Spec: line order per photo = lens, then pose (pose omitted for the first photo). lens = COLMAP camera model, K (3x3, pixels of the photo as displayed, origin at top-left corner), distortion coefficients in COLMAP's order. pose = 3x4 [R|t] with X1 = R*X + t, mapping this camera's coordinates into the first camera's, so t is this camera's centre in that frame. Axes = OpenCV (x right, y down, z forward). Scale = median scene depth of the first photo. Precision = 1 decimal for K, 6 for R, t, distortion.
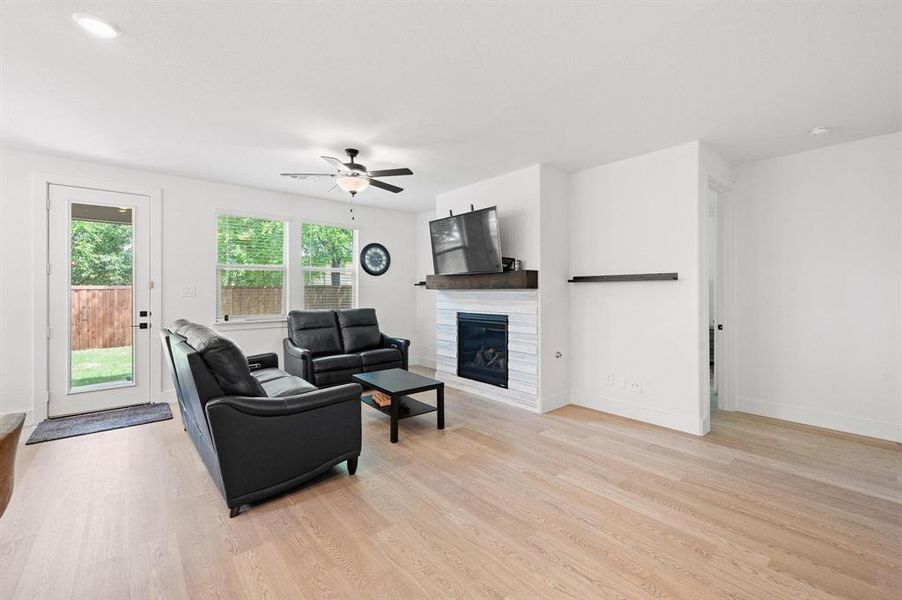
lens RADIAL K [[380.8, 0, 463.5], [0, 380.8, 292.5], [0, 0, 1]] dist [0.000530, -0.001104]
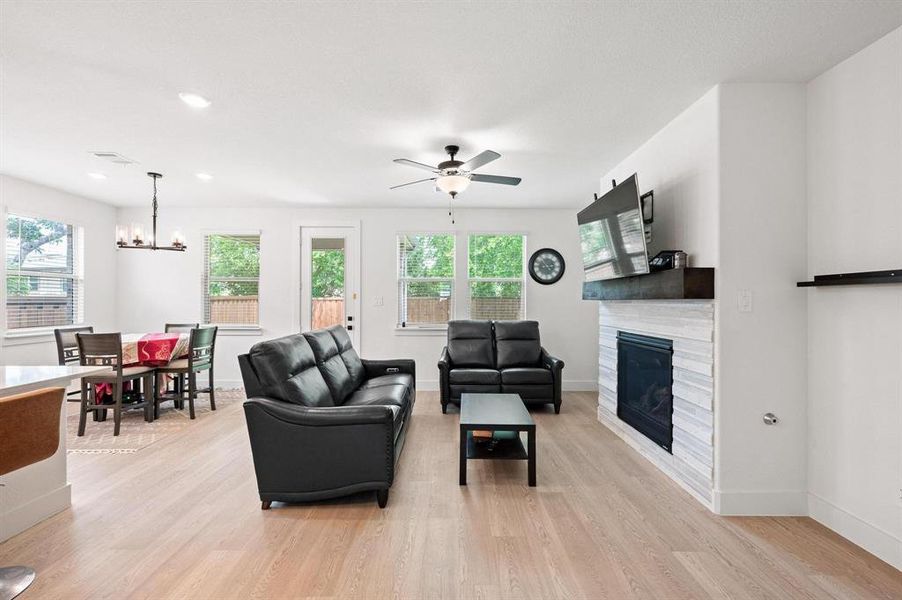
lens RADIAL K [[369.1, 0, 450.2], [0, 369.1, 301.7], [0, 0, 1]] dist [0.000140, -0.000112]
pose [[0.749697, 0.003960, -0.661770, 0.254181], [-0.006672, 0.999977, -0.001575, -0.001788], [0.661748, 0.005596, 0.749706, 0.293568]]
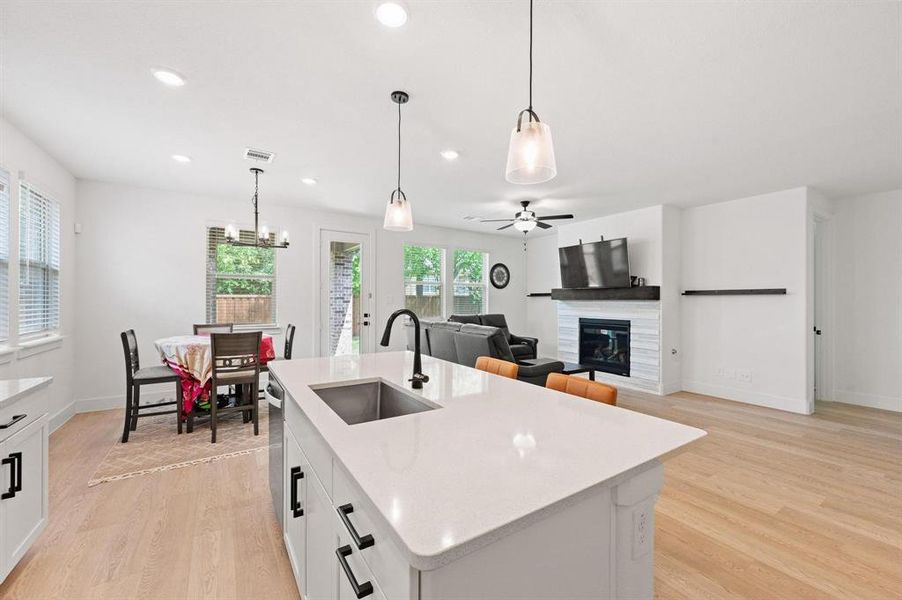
lens RADIAL K [[356.6, 0, 447.3], [0, 356.6, 300.7], [0, 0, 1]] dist [-0.001122, -0.000831]
pose [[0.987841, 0.007433, -0.155293, -0.321206], [-0.008132, 0.999959, -0.003861, 0.003117], [0.155258, 0.005077, 0.987861, -0.309839]]
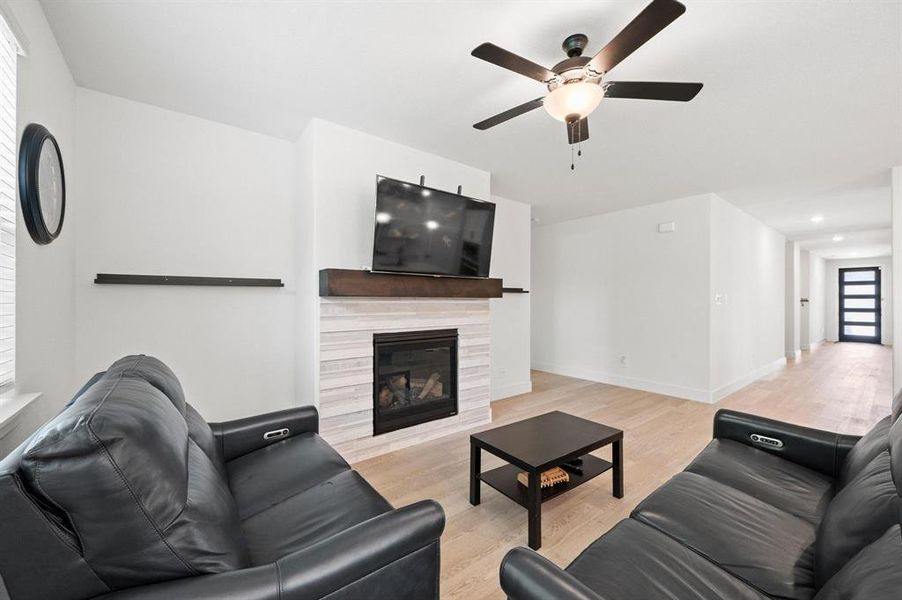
lens RADIAL K [[369.1, 0, 454.0], [0, 369.1, 302.7], [0, 0, 1]] dist [0.000140, -0.000112]
pose [[0.037747, -0.012883, 0.999204, -0.730414], [-0.001977, 0.999914, 0.012967, -0.008559], [-0.999285, -0.002465, 0.037718, 1.008233]]
